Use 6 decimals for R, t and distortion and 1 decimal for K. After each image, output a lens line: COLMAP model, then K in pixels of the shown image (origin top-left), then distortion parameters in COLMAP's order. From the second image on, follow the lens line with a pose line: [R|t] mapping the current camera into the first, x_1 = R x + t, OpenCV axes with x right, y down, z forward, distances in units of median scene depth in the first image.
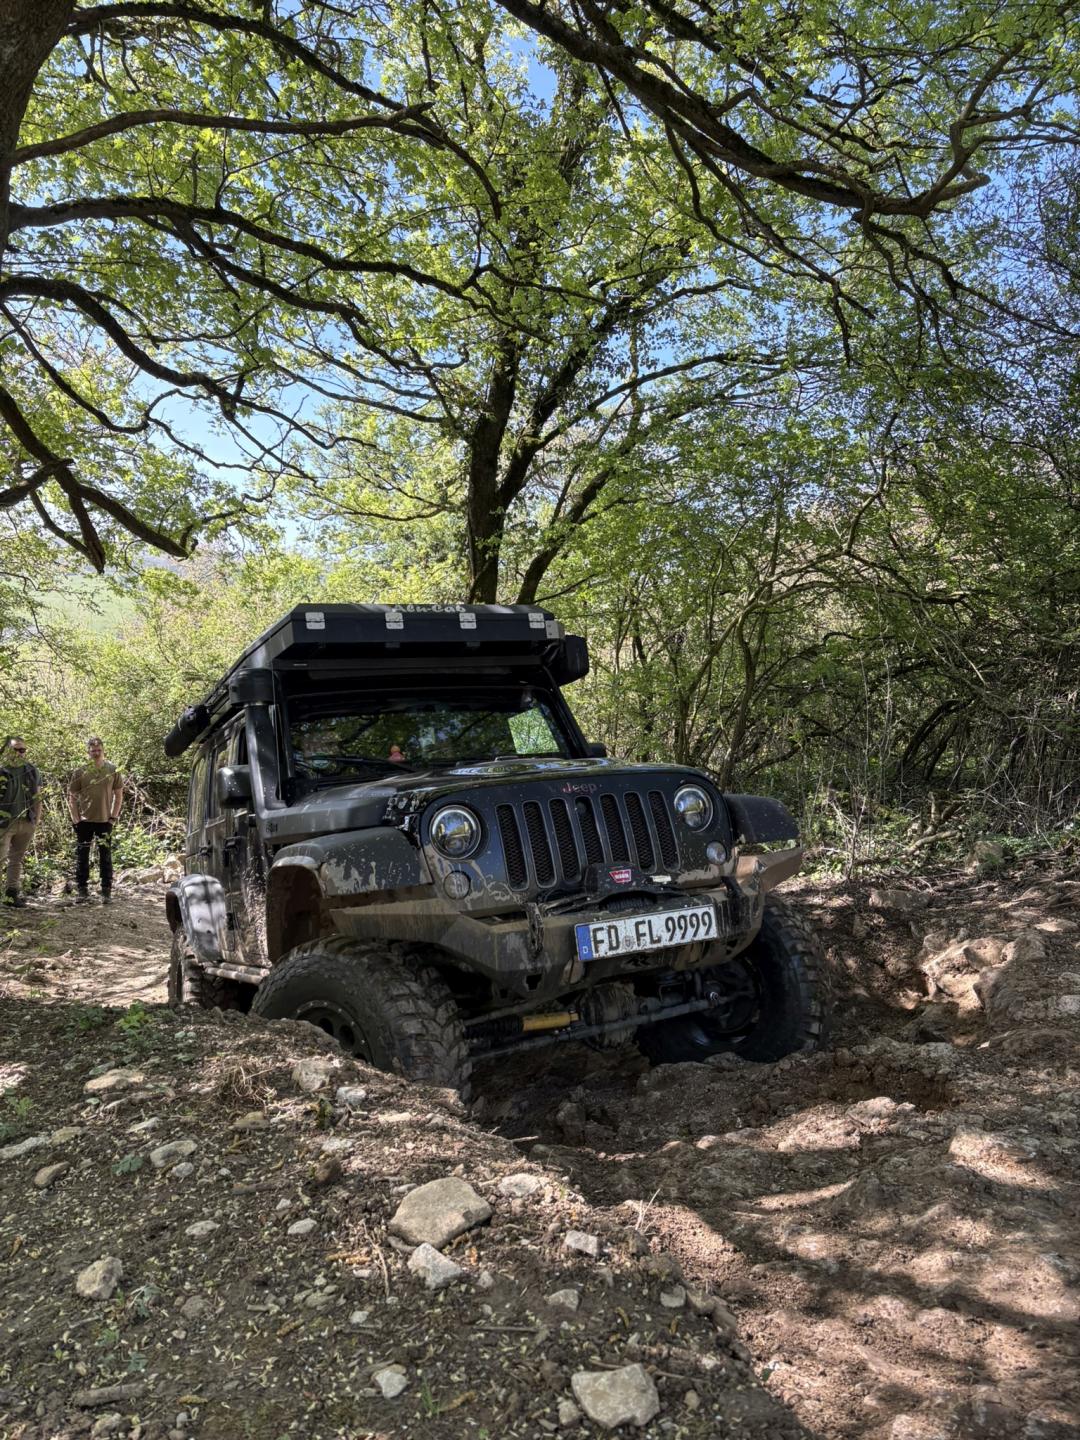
lens RADIAL K [[1076.0, 0, 544.9], [0, 1076.0, 723.4], [0, 0, 1]] dist [0.052182, -0.052607]
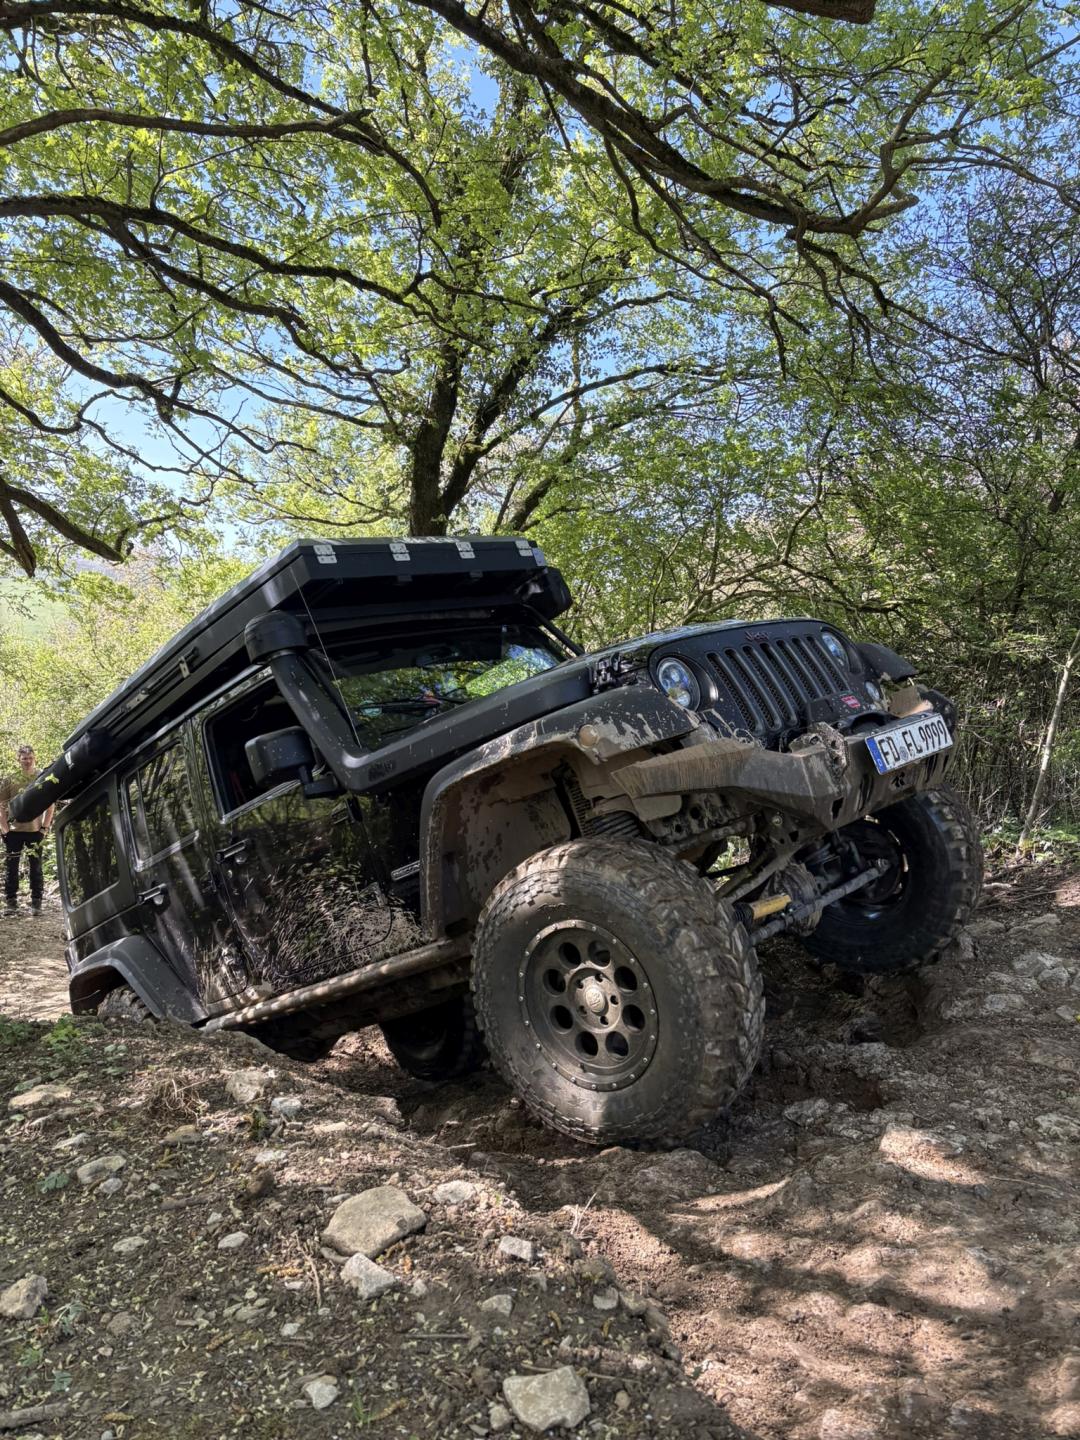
lens RADIAL K [[1076.0, 0, 548.4], [0, 1076.0, 722.5], [0, 0, 1]] dist [0.052182, -0.052607]
pose [[0.998502, -0.000543, 0.054720, 0.001919], [0.000933, 0.999974, -0.007089, -0.000027], [-0.054715, 0.007130, 0.998477, -0.001480]]
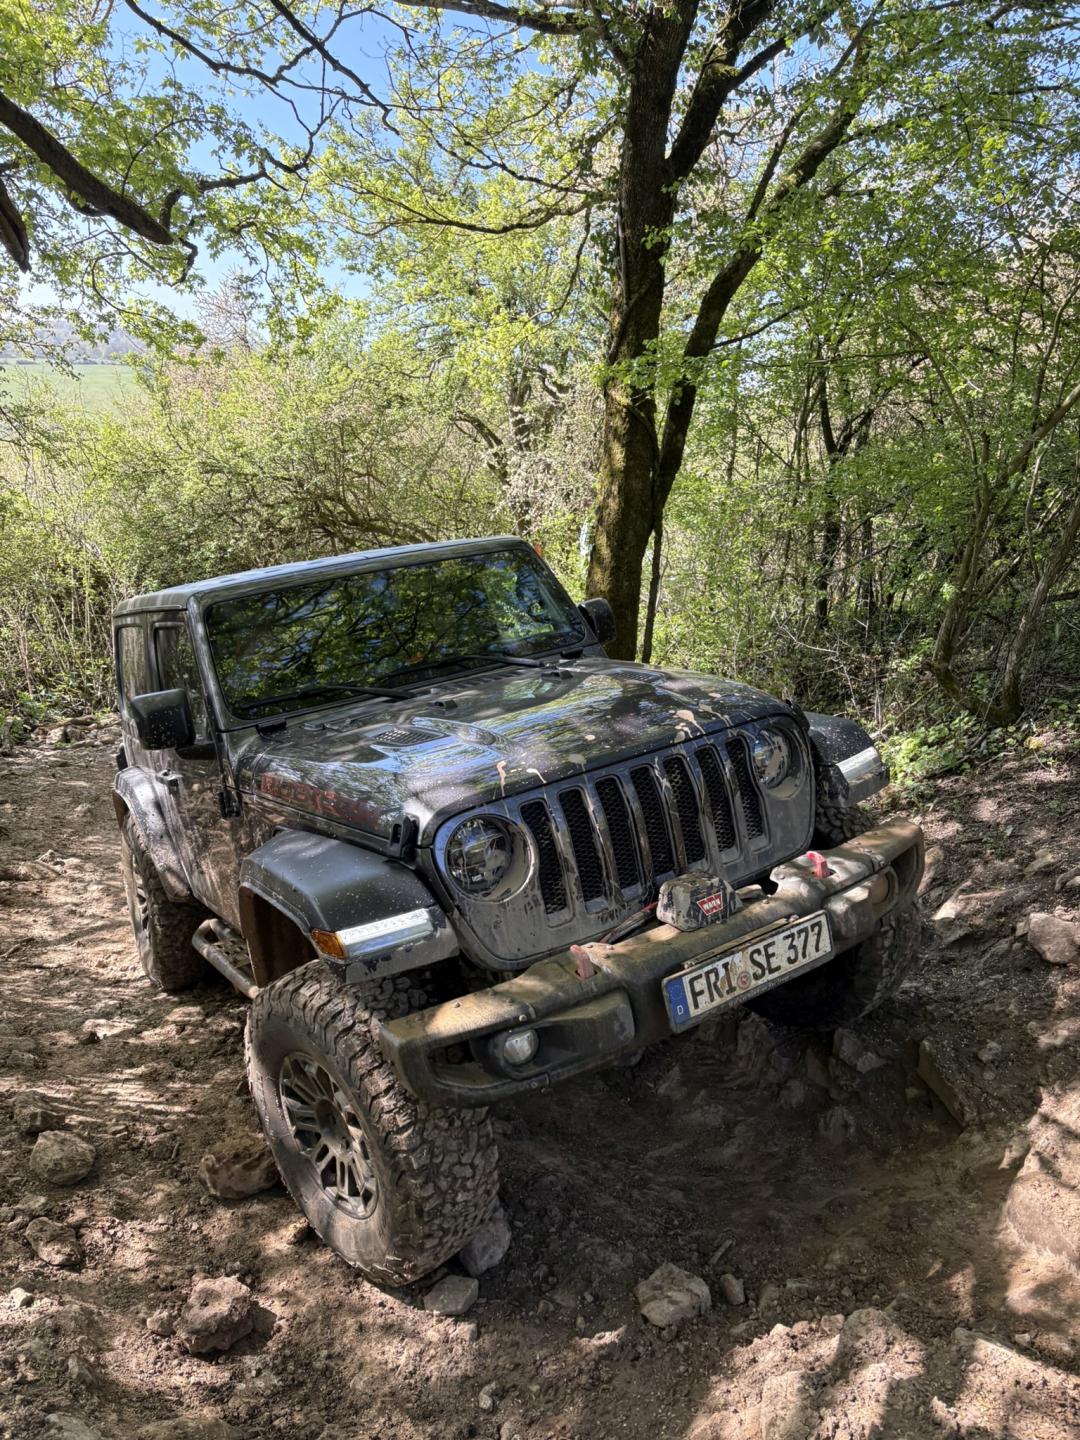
lens RADIAL K [[1076.0, 0, 549.1], [0, 1076.0, 726.8], [0, 0, 1]] dist [0.052182, -0.052607]
pose [[0.999578, 0.015260, -0.024729, -0.116966], [-0.010488, 0.983109, 0.182722, -0.008117], [0.027099, -0.182386, 0.982854, 0.410151]]
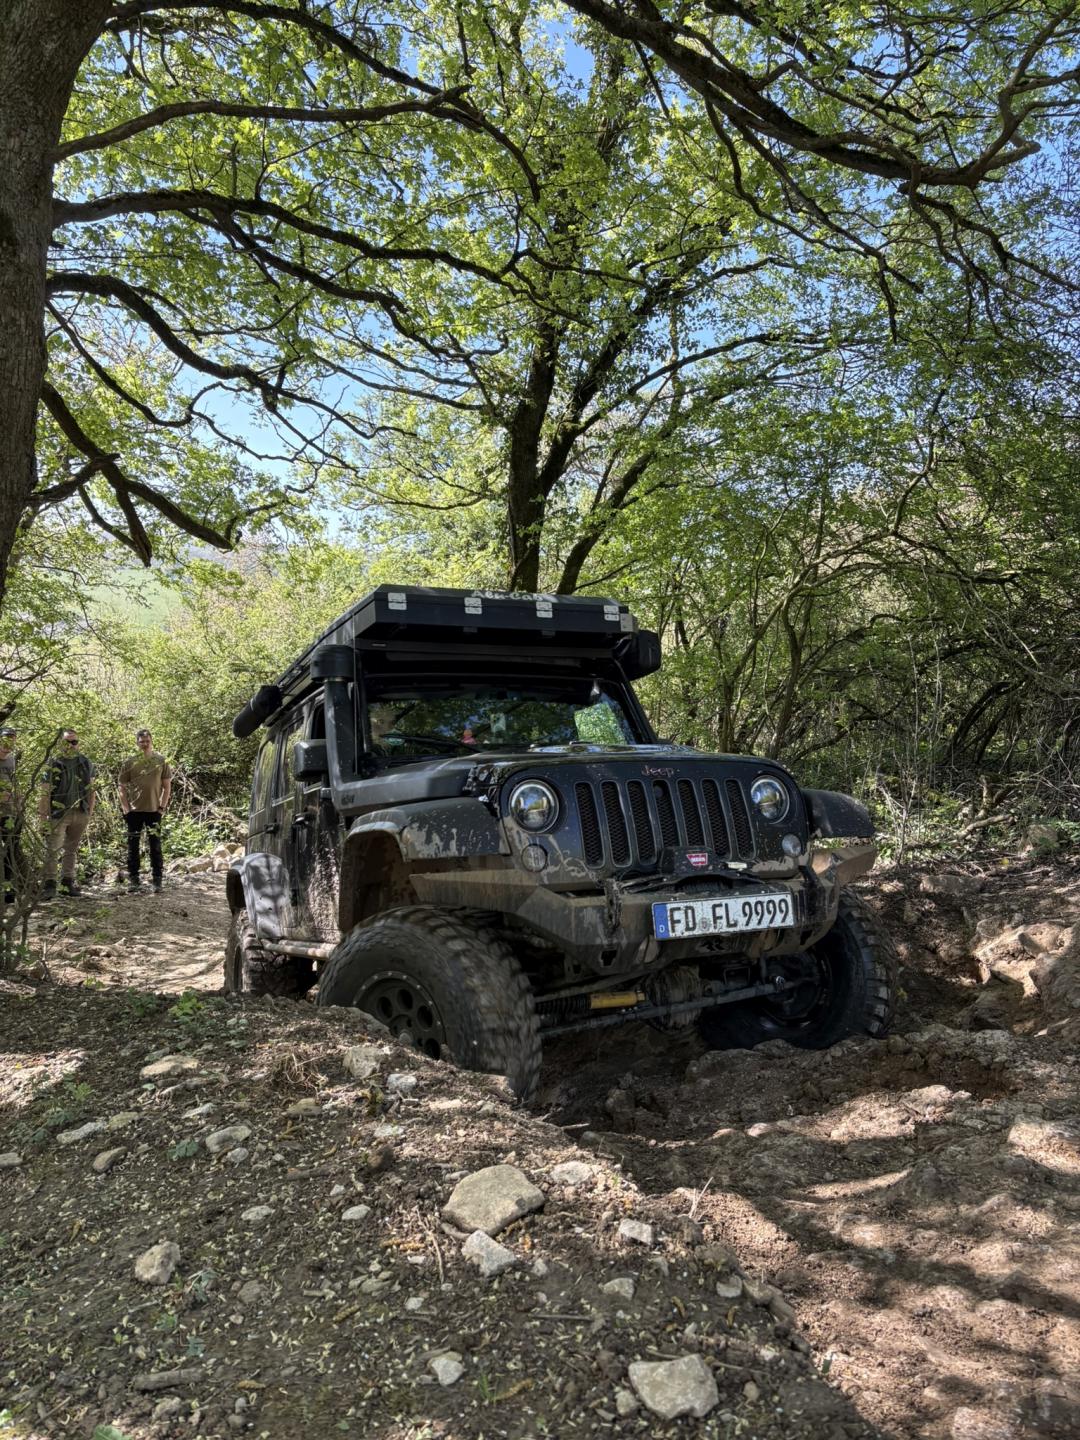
lens RADIAL K [[1076.0, 0, 546.1], [0, 1076.0, 722.0], [0, 0, 1]] dist [0.052182, -0.052607]
pose [[0.999218, -0.010499, -0.038122, -0.001135], [0.010890, 0.999890, 0.010056, 0.000490], [0.038012, -0.010463, 0.999222, 0.002262]]
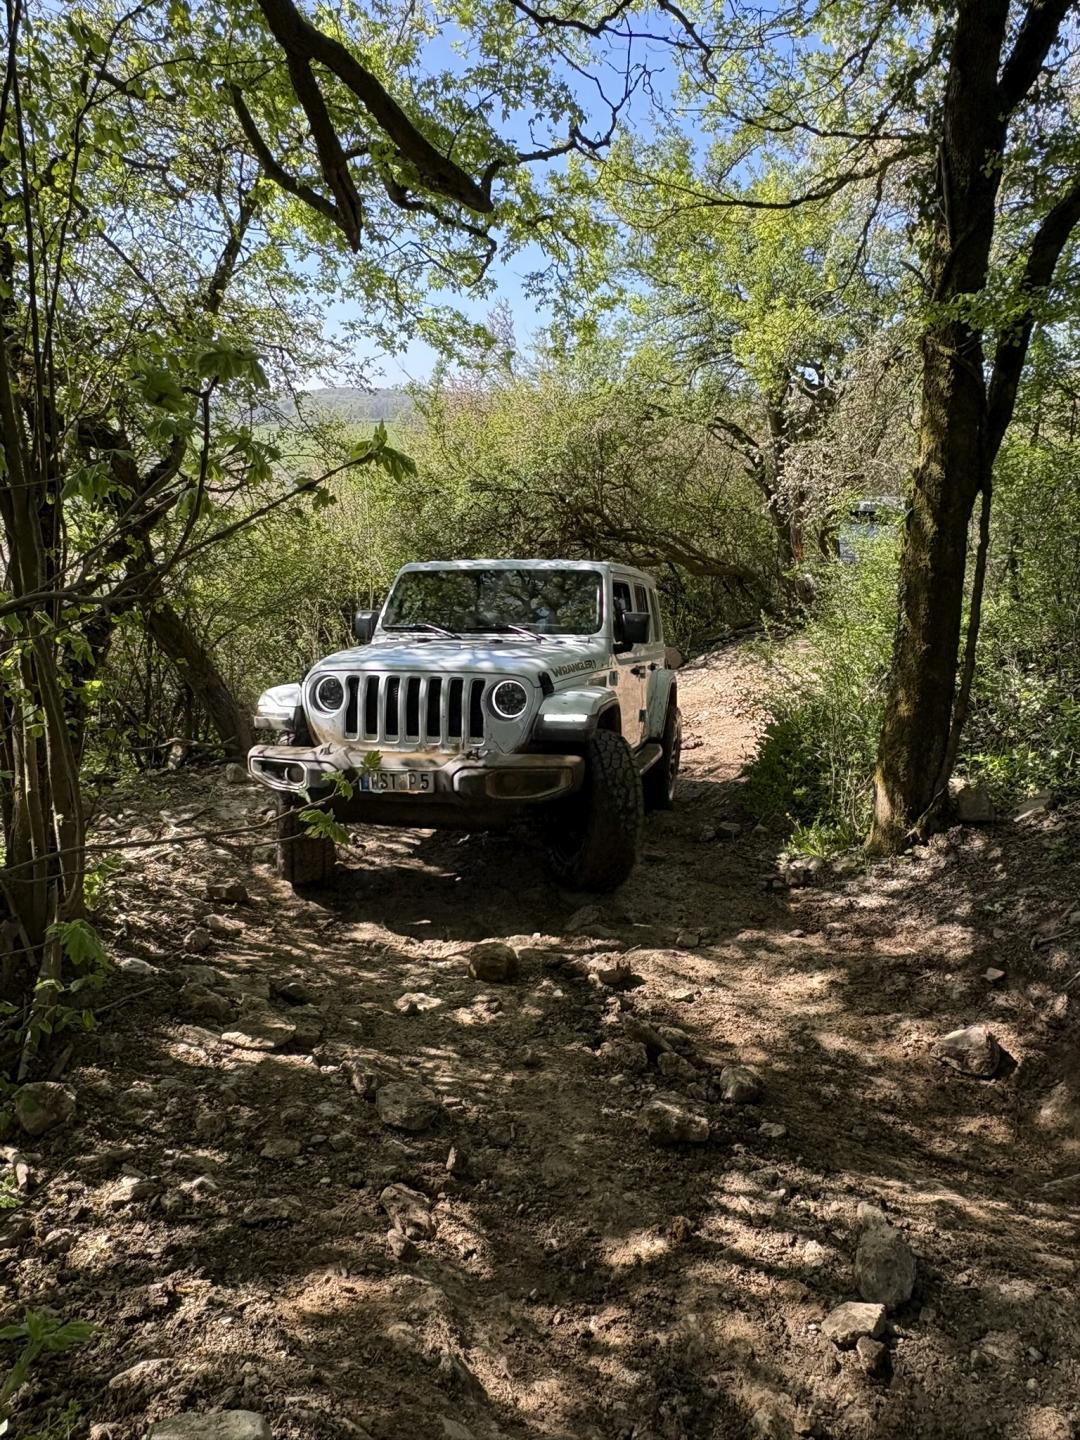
lens RADIAL K [[1047.7, 0, 539.3], [0, 1047.7, 718.2], [0, 0, 1]] dist [-0.002051, 0.004027]
pose [[0.969066, 0.011454, -0.246535, -0.177013], [0.026964, 0.988029, 0.151893, 0.031914], [0.245323, -0.153842, 0.957157, 0.458736]]
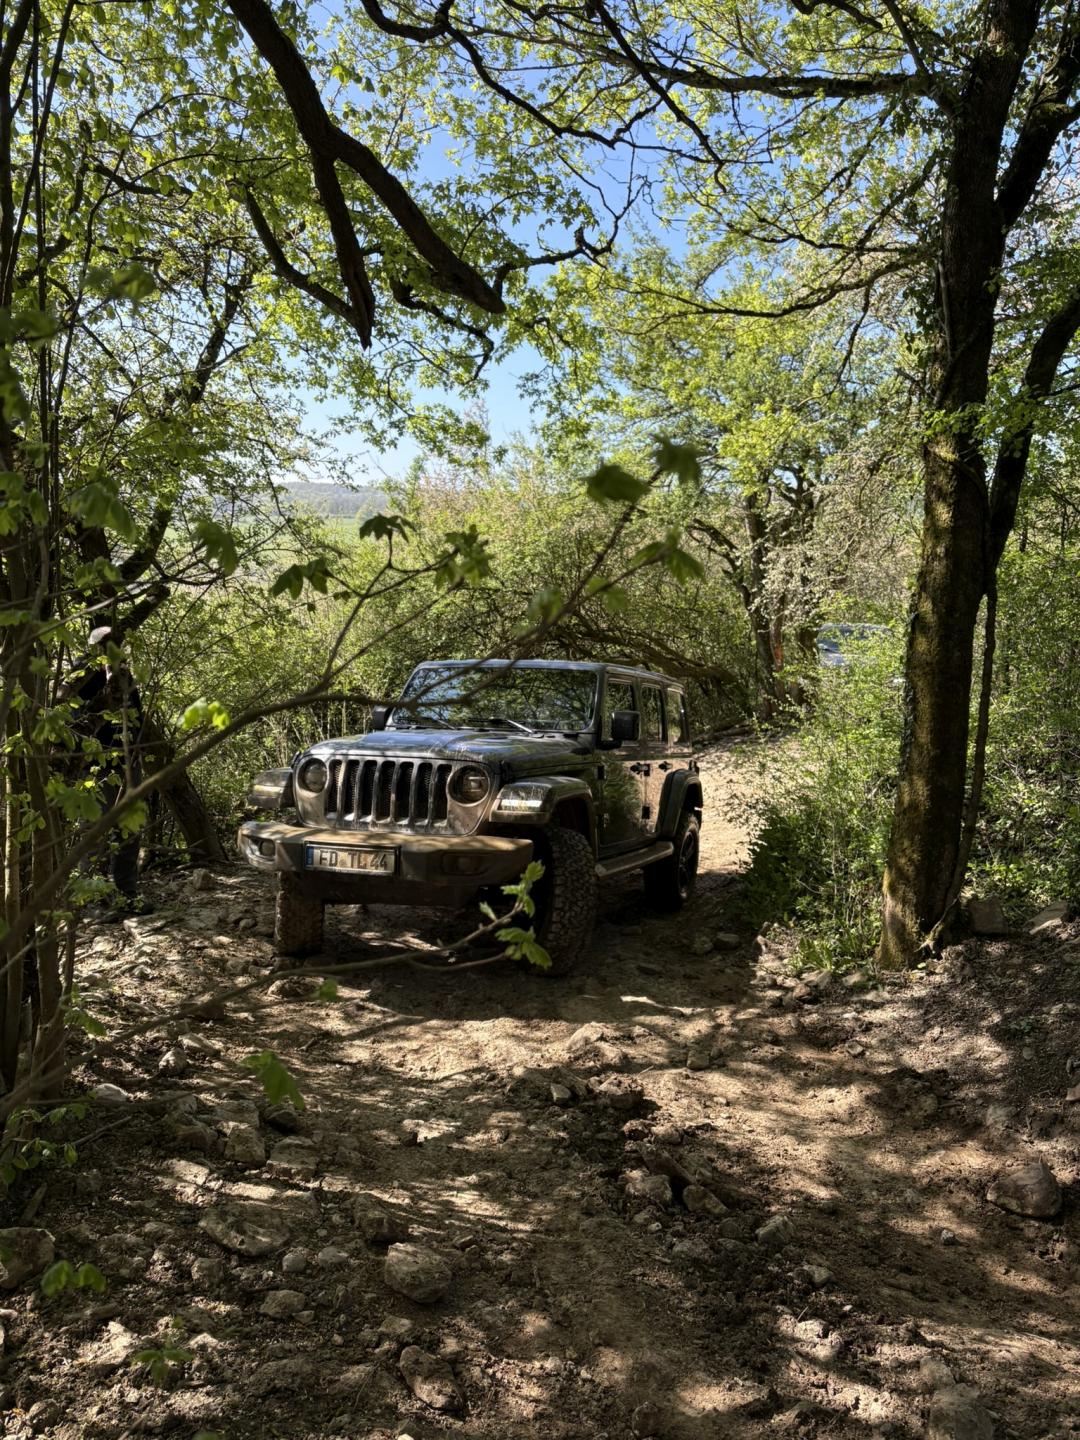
lens RADIAL K [[1076.0, 0, 541.6], [0, 1076.0, 725.2], [0, 0, 1]] dist [0.052182, -0.052607]
pose [[0.977758, -0.001322, -0.209732, -0.204077], [0.015131, 0.997819, 0.064248, 0.031251], [0.209189, -0.065992, 0.975646, 0.456948]]
